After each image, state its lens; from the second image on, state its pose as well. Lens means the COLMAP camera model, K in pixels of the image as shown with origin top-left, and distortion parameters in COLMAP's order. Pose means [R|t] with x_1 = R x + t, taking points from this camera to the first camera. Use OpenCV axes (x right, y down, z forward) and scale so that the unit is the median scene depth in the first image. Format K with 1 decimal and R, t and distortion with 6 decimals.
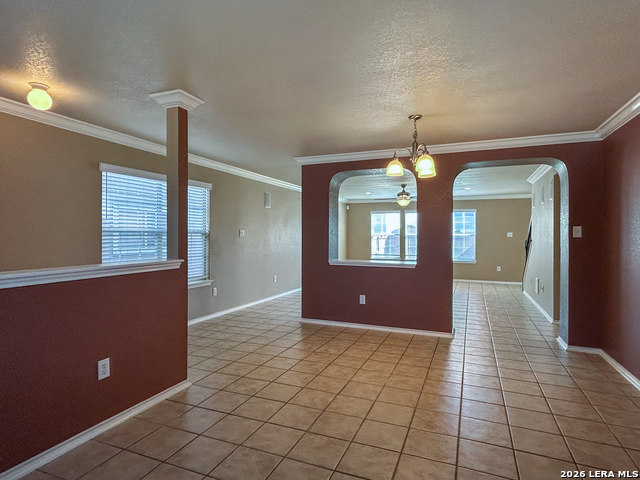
lens RADIAL K [[368.6, 0, 318.5], [0, 368.6, 239.6], [0, 0, 1]] dist [0.001421, 0.001584]
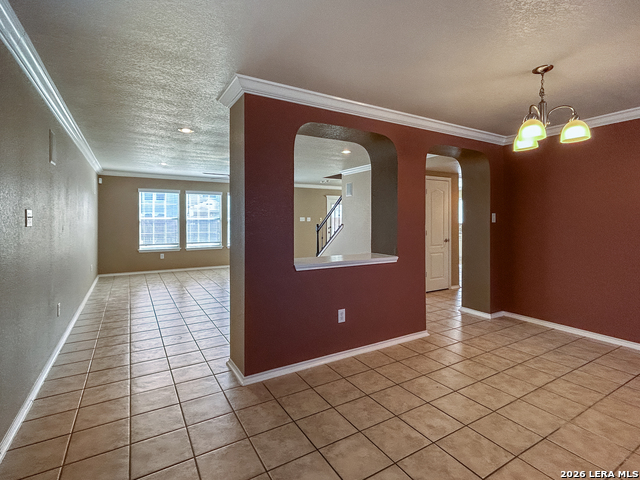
lens RADIAL K [[315.5, 0, 313.6], [0, 315.5, 218.2], [0, 0, 1]] dist [0.011444, 0.001115]
pose [[0.587071, 0.001966, 0.809533, -0.430582], [0.008535, 0.999926, -0.008618, -0.014893], [-0.809491, 0.011968, 0.587011, 0.772211]]
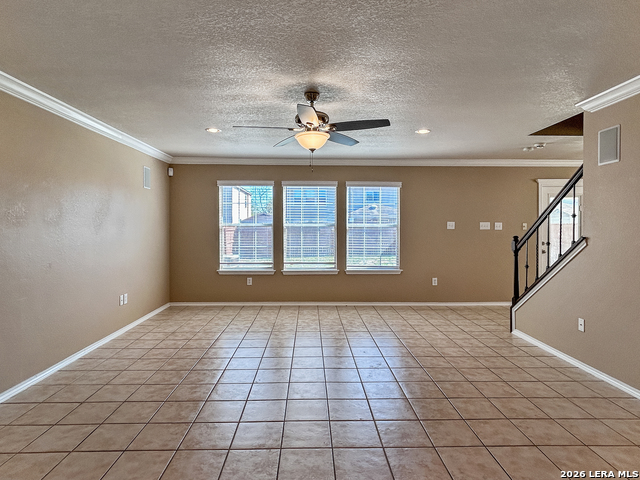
lens RADIAL K [[368.6, 0, 315.9], [0, 368.6, 230.6], [0, 0, 1]] dist [0.001421, 0.001584]
pose [[0.902288, -0.005904, 0.431093, 0.099159], [0.005194, 0.999983, 0.002823, -0.016254], [-0.431102, -0.000308, 0.902303, 1.128663]]
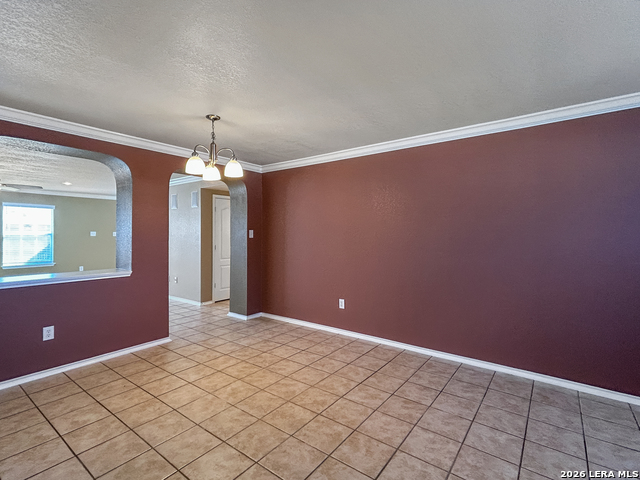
lens RADIAL K [[315.5, 0, 312.7], [0, 315.5, 234.0], [0, 0, 1]] dist [0.011444, 0.001115]
pose [[0.246644, -0.006477, 0.969084, -0.368106], [0.008756, 0.999952, 0.004454, -0.021437], [-0.969067, 0.007387, 0.246689, 0.420376]]
